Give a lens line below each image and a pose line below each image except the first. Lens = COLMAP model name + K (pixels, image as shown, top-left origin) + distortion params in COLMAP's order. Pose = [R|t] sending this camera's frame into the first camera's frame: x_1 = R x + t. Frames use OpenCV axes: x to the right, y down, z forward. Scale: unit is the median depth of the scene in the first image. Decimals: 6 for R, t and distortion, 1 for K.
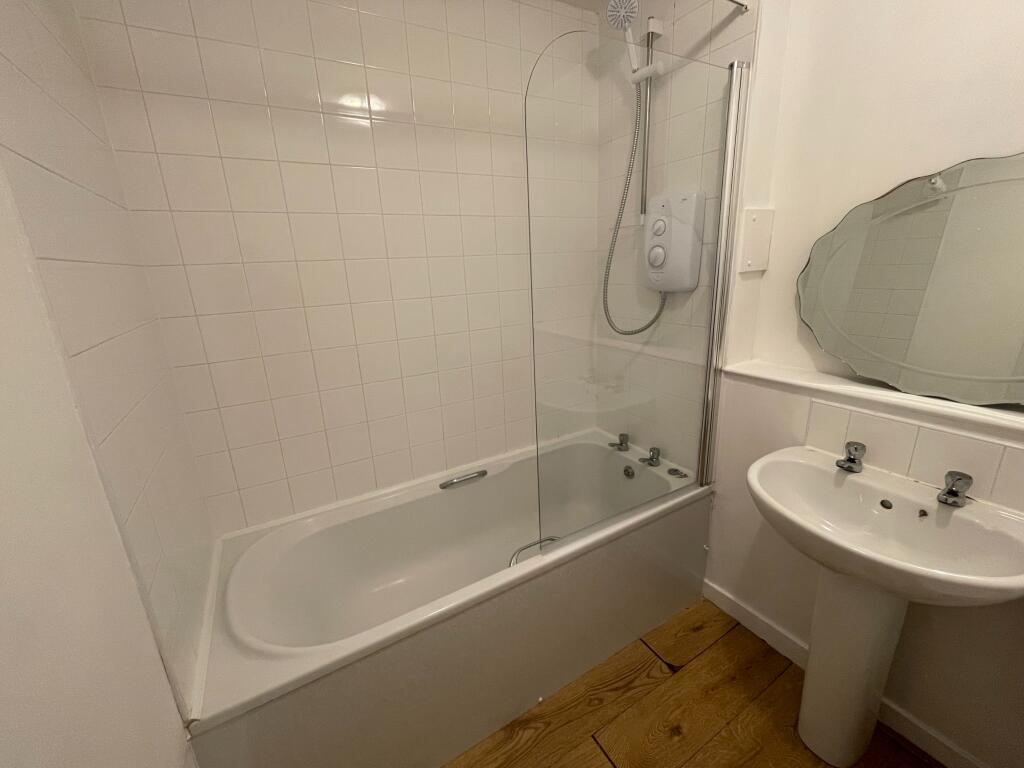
lens RADIAL K [[420.1, 0, 506.8], [0, 420.1, 379.0], [0, 0, 1]] dist [0.000674, -0.000235]
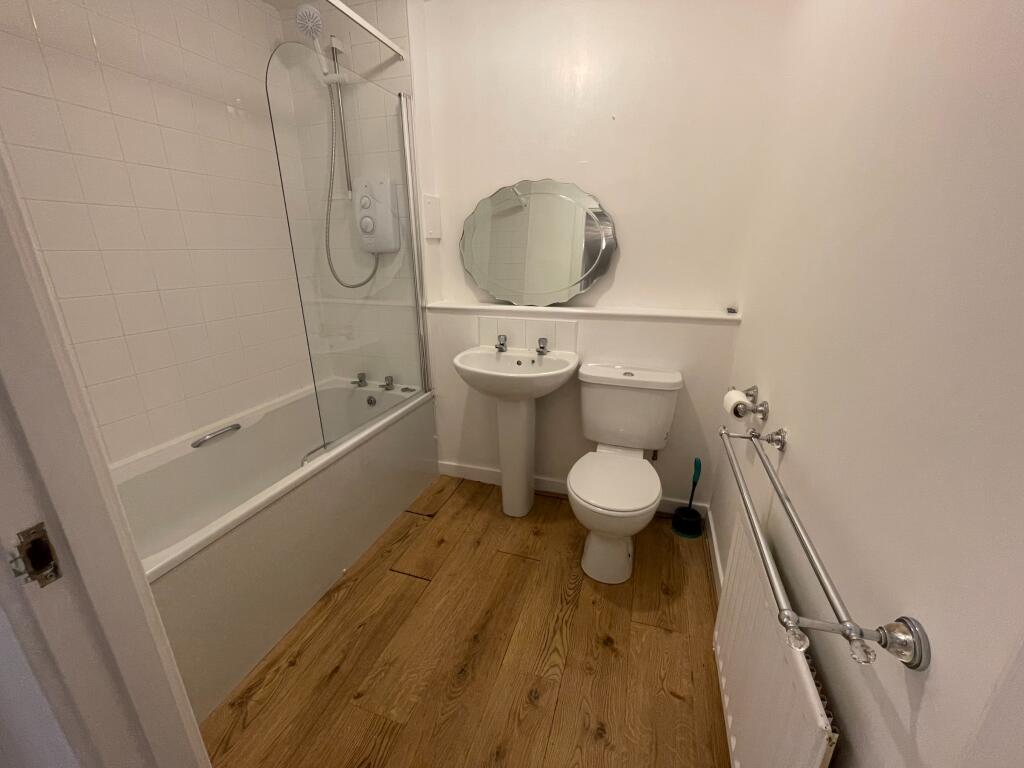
lens RADIAL K [[415.0, 0, 517.2], [0, 415.0, 381.4], [0, 0, 1]] dist [-0.002785, -0.000307]
pose [[0.740101, -0.166123, 0.651655, -0.226838], [0.152084, 0.985250, 0.078439, 0.163725], [-0.655074, 0.041053, 0.754449, -0.272057]]
